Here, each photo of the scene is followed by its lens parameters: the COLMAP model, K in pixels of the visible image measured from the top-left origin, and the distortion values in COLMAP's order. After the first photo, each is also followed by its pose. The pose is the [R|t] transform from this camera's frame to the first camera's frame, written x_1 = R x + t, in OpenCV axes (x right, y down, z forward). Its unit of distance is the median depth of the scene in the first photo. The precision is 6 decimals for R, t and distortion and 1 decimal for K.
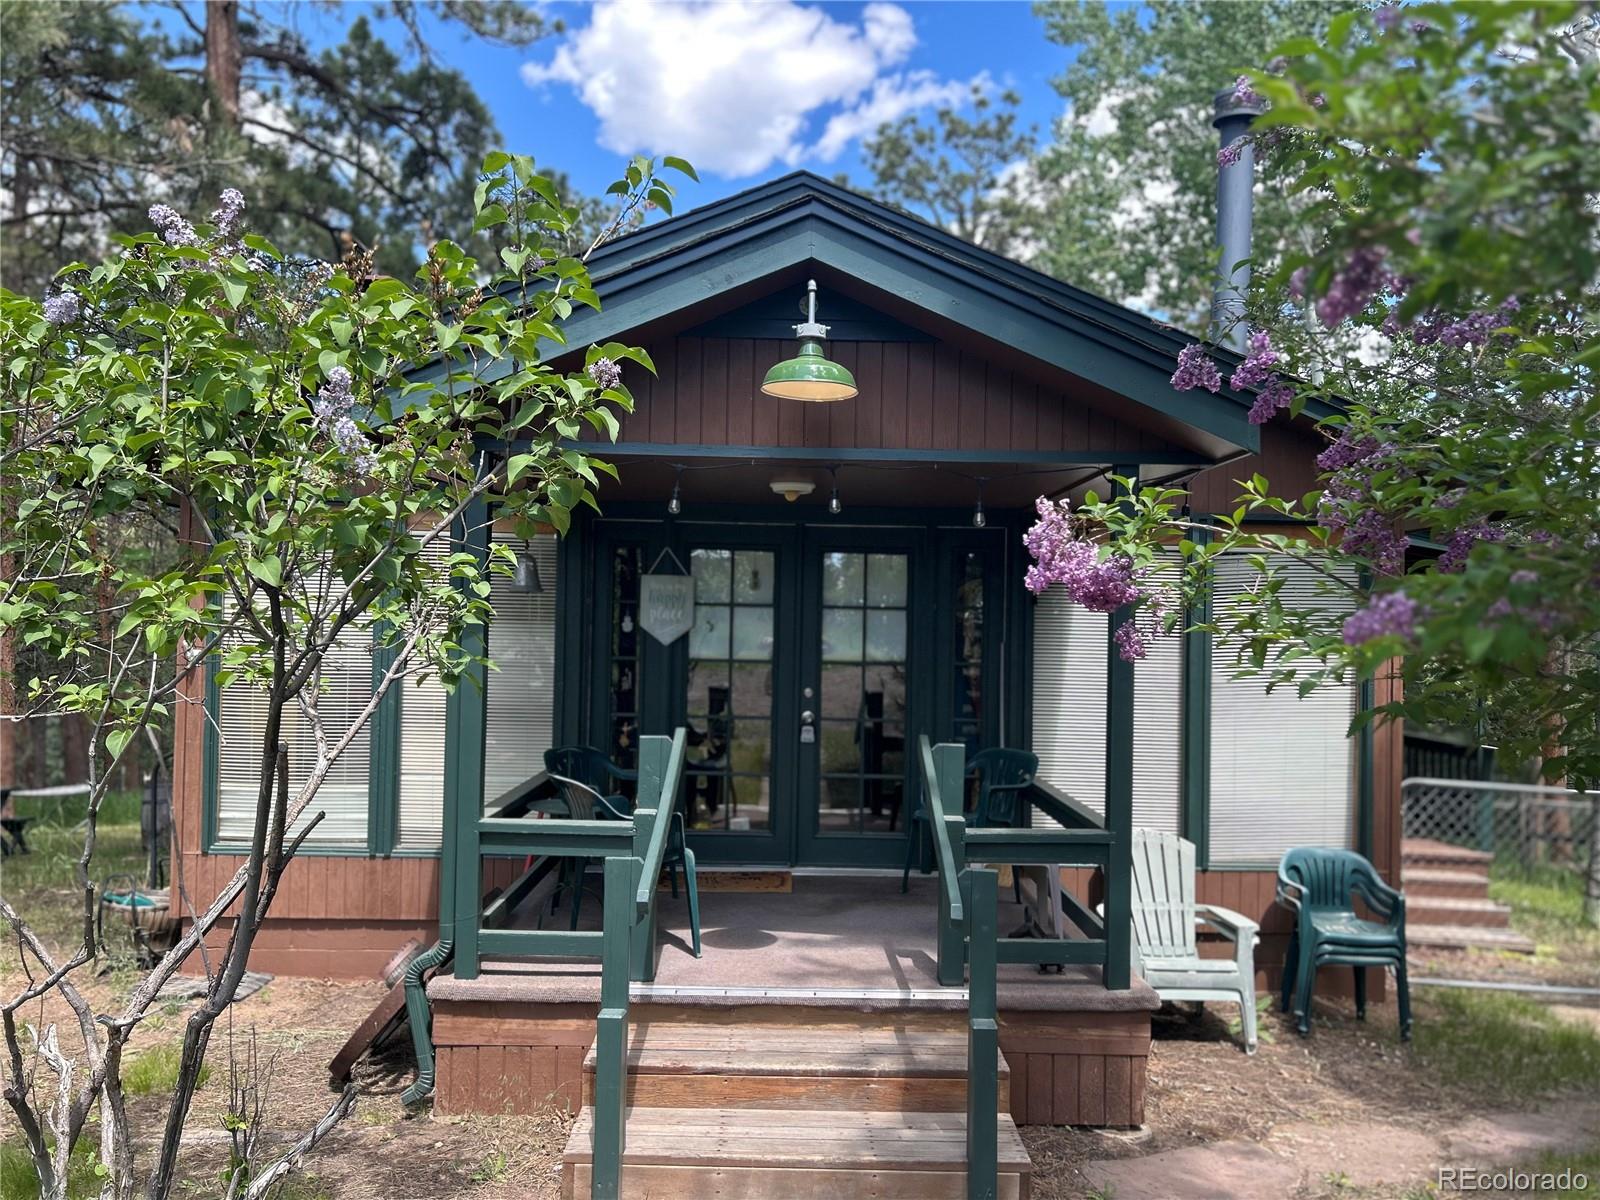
lens RADIAL K [[1216.5, 0, 792.2], [0, 1216.5, 603.5], [0, 0, 1]] dist [0.035125, -0.007426]
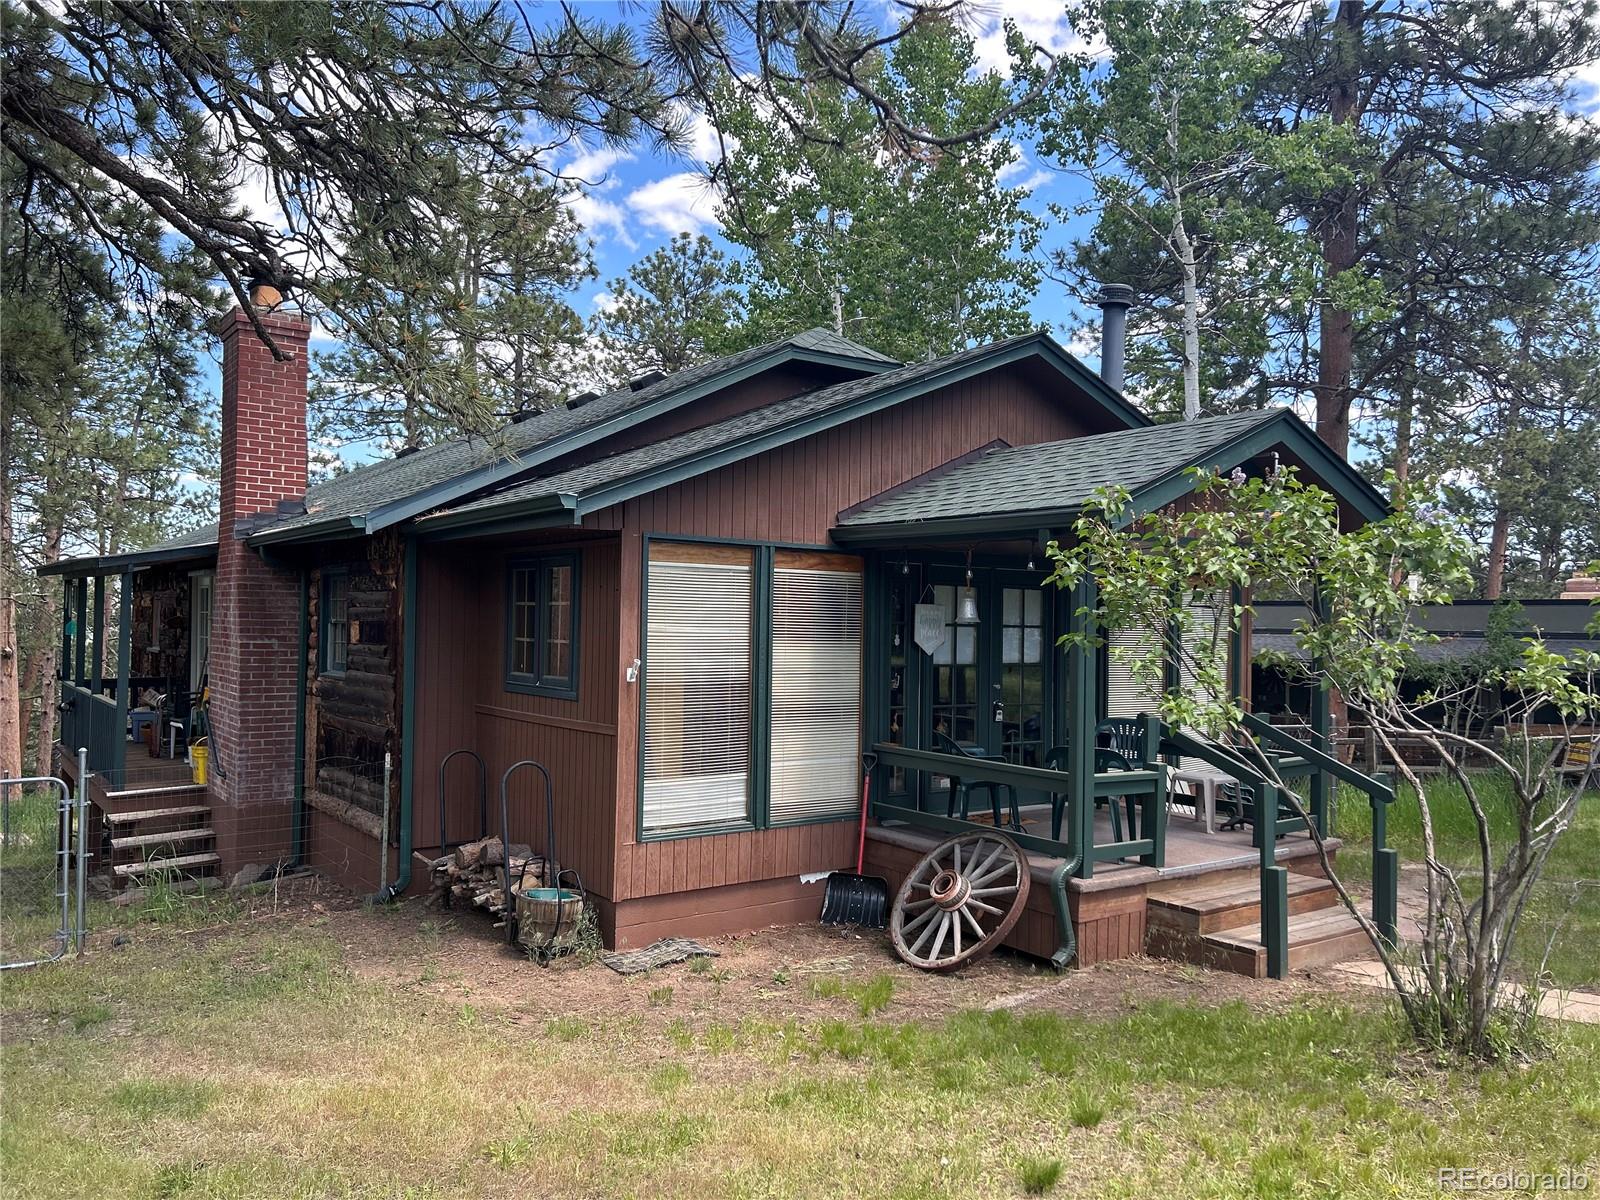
lens RADIAL K [[1216.5, 0, 792.2], [0, 1216.5, 603.5], [0, 0, 1]] dist [0.035125, -0.007426]
pose [[0.809364, 0.002106, 0.587303, -1.131821], [-0.013687, 0.999790, 0.015277, -0.046258], [-0.587147, -0.020403, 0.809223, -0.018860]]
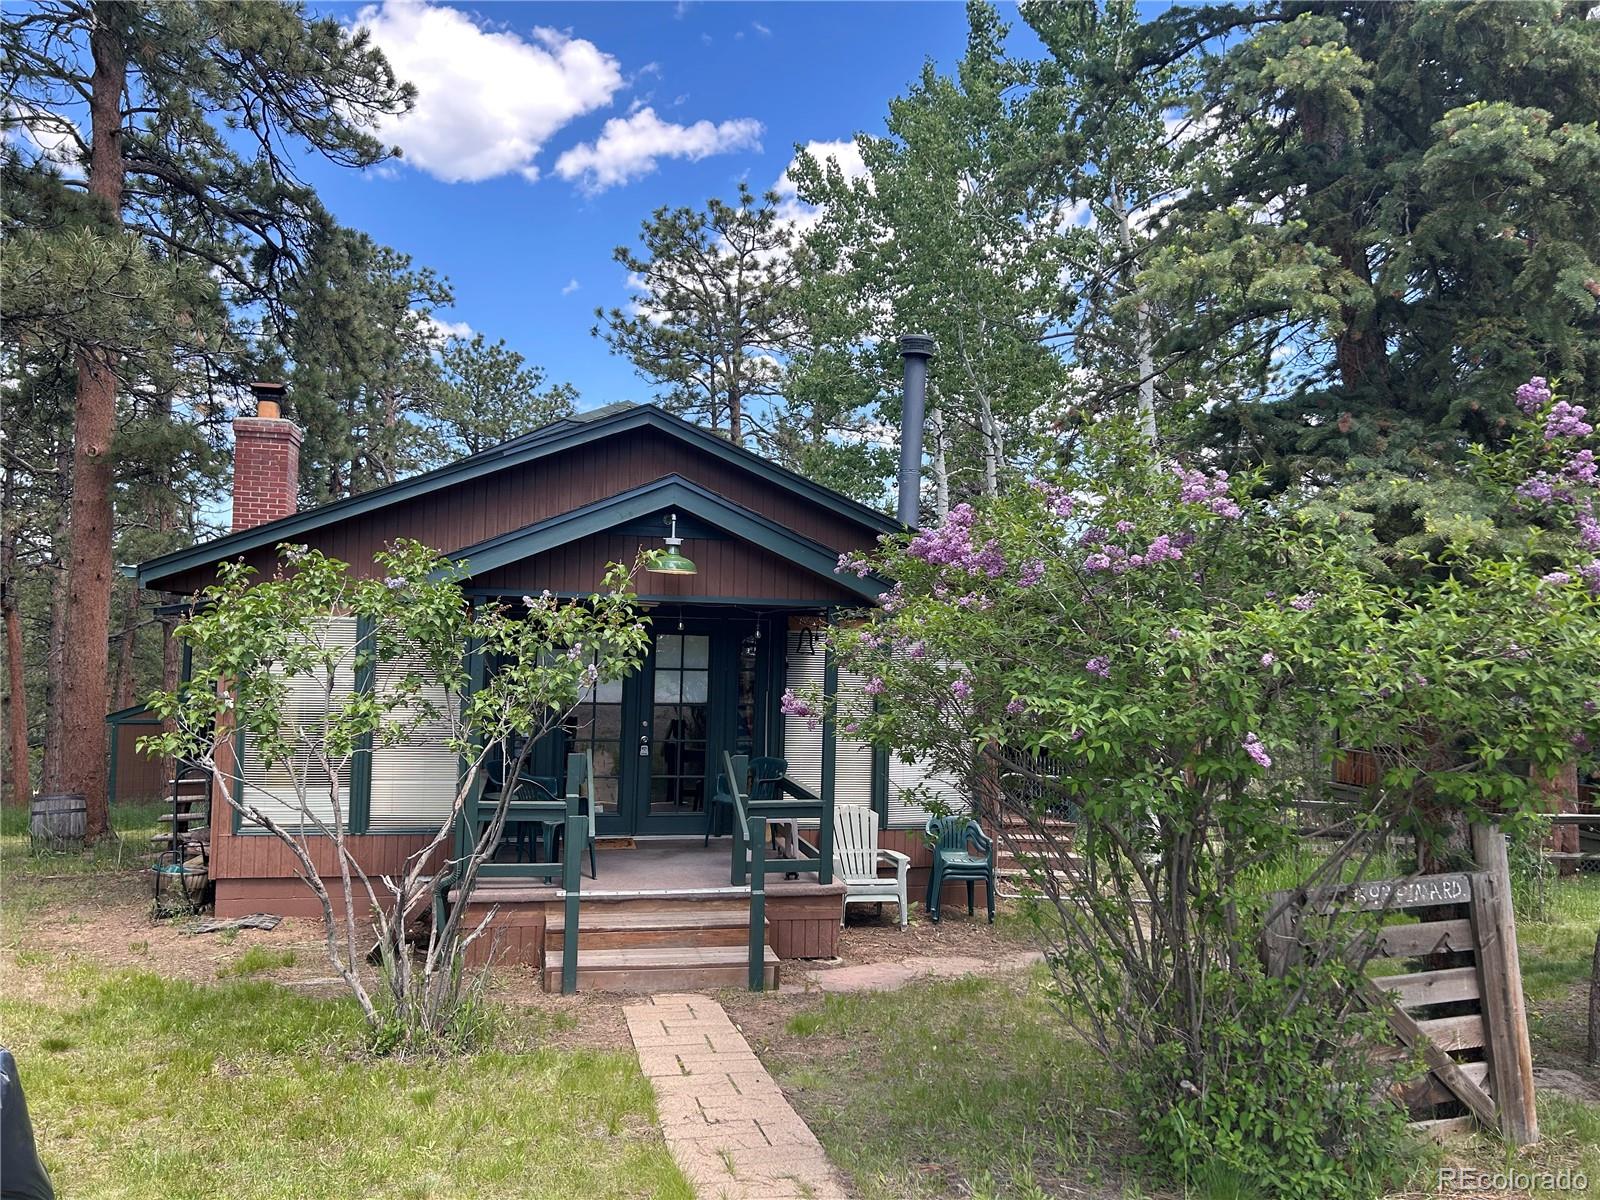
lens RADIAL K [[1216.5, 0, 792.2], [0, 1216.5, 603.5], [0, 0, 1]] dist [0.035125, -0.007426]
pose [[0.980105, 0.012911, 0.198059, -0.124570], [-0.011187, 0.999889, -0.009818, -0.075776], [-0.198164, 0.007407, 0.980141, -0.637231]]
